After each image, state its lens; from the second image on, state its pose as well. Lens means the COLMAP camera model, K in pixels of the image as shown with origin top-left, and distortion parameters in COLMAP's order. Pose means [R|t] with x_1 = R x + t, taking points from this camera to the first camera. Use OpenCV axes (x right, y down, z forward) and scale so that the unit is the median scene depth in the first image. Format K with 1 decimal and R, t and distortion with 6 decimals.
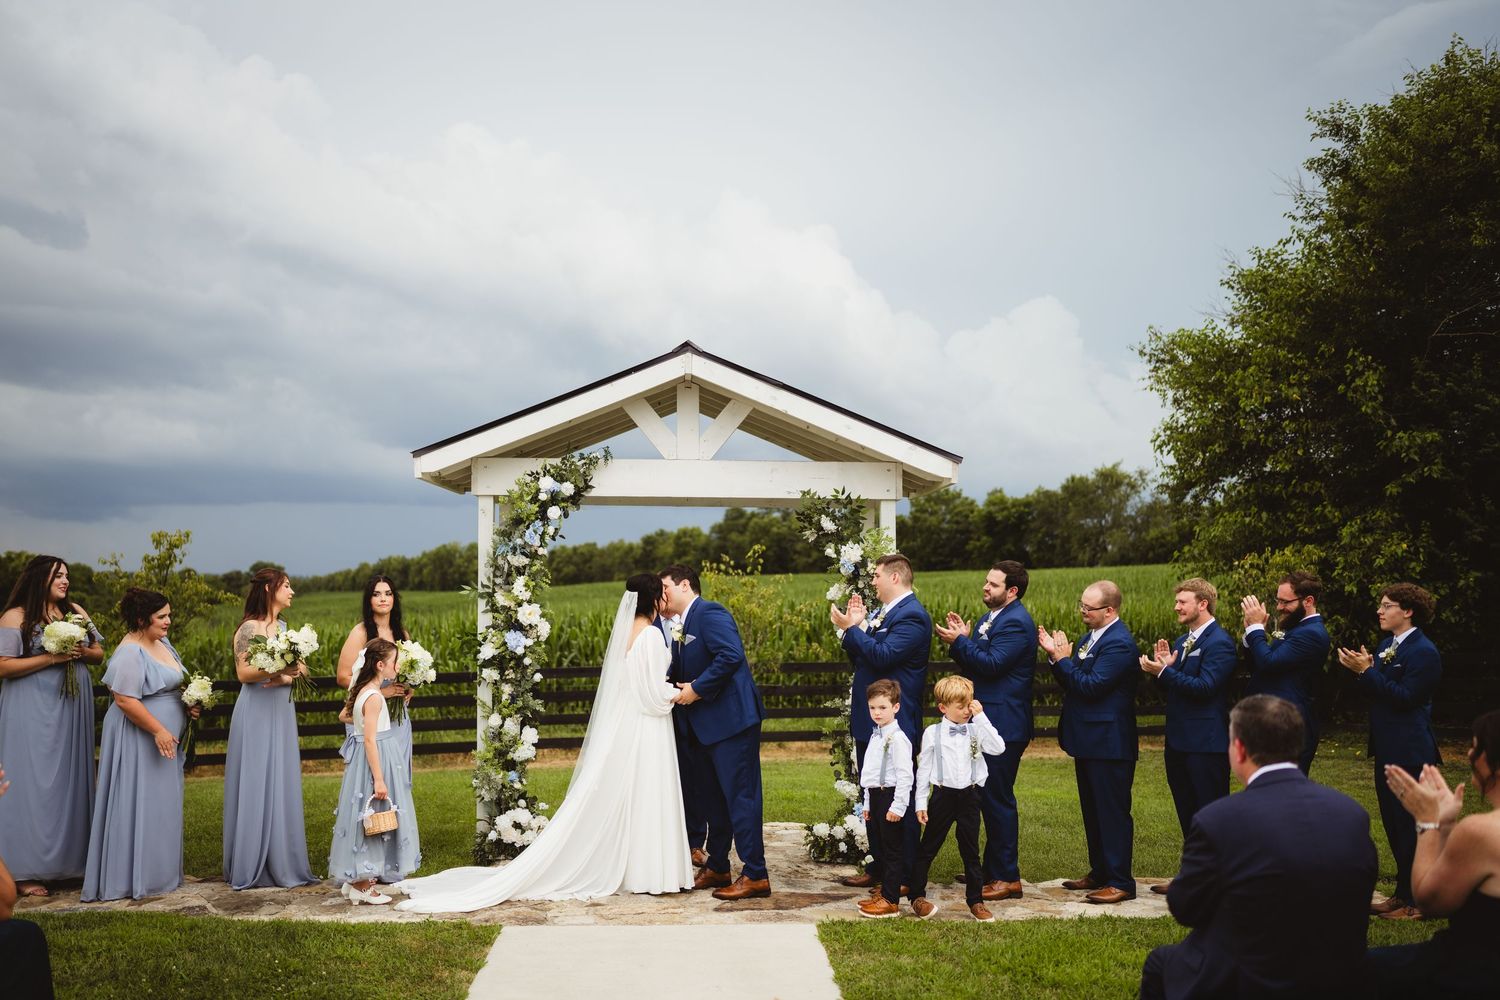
lens RADIAL K [[1443.2, 0, 748.1], [0, 1443.2, 497.8], [0, 0, 1]] dist [0.011909, 0.000000]
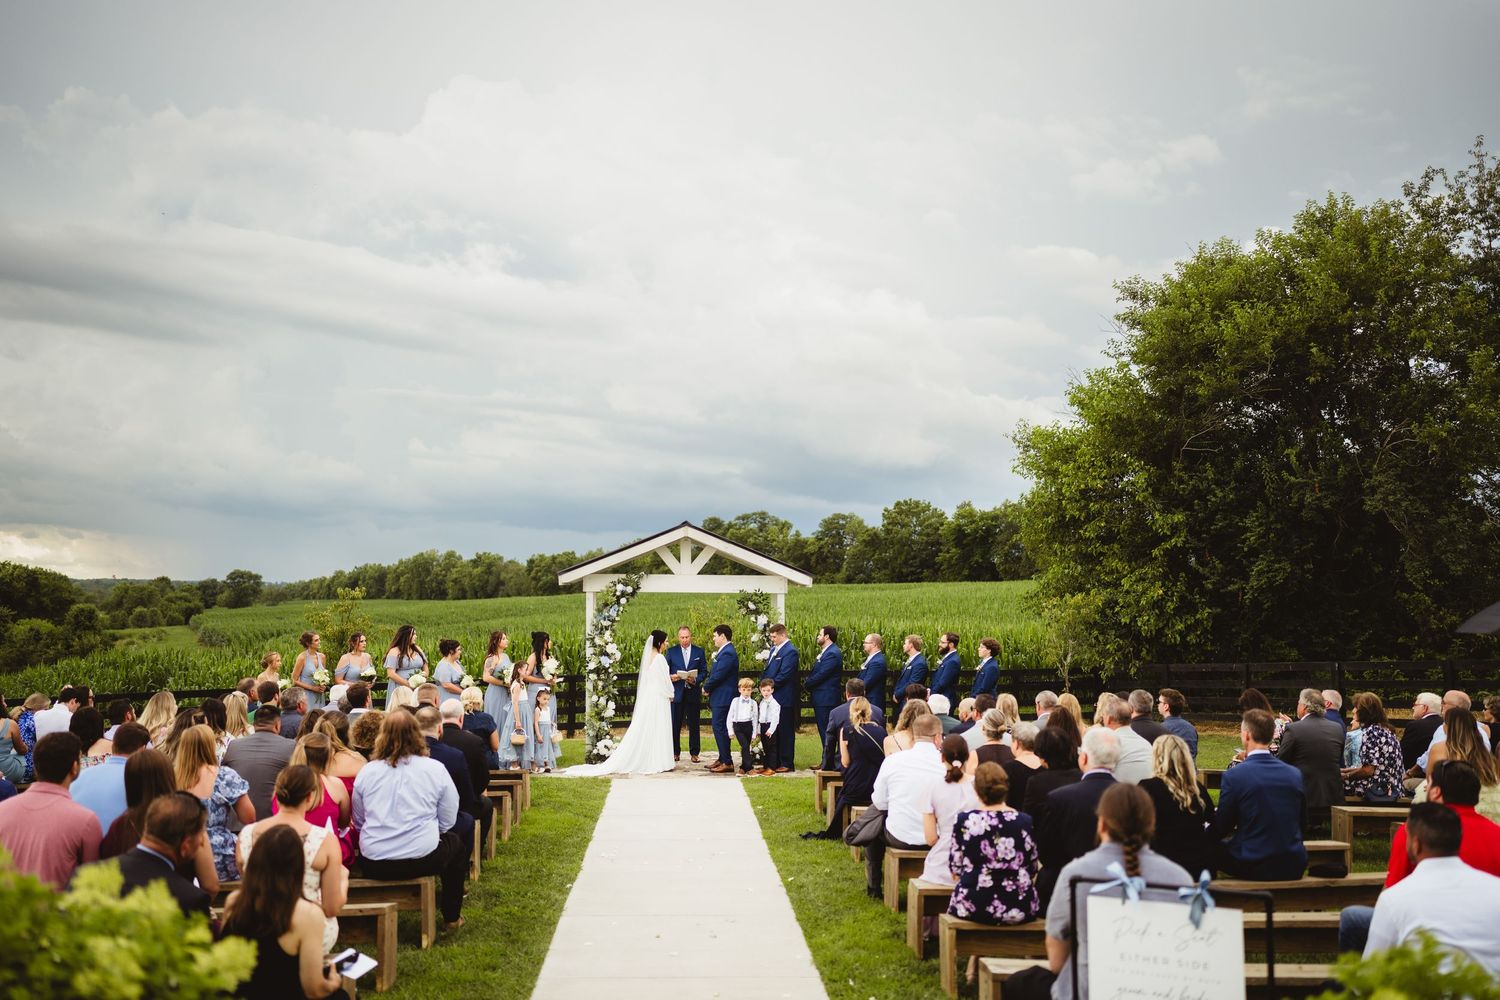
lens RADIAL K [[1443.2, 0, 752.4], [0, 1443.2, 502.5], [0, 0, 1]] dist [0.011909, 0.000000]
pose [[0.999827, 0.001467, 0.018562, 0.007018], [-0.001424, 0.999996, -0.002316, -0.053644], [-0.018566, 0.002289, 0.999825, -0.468488]]
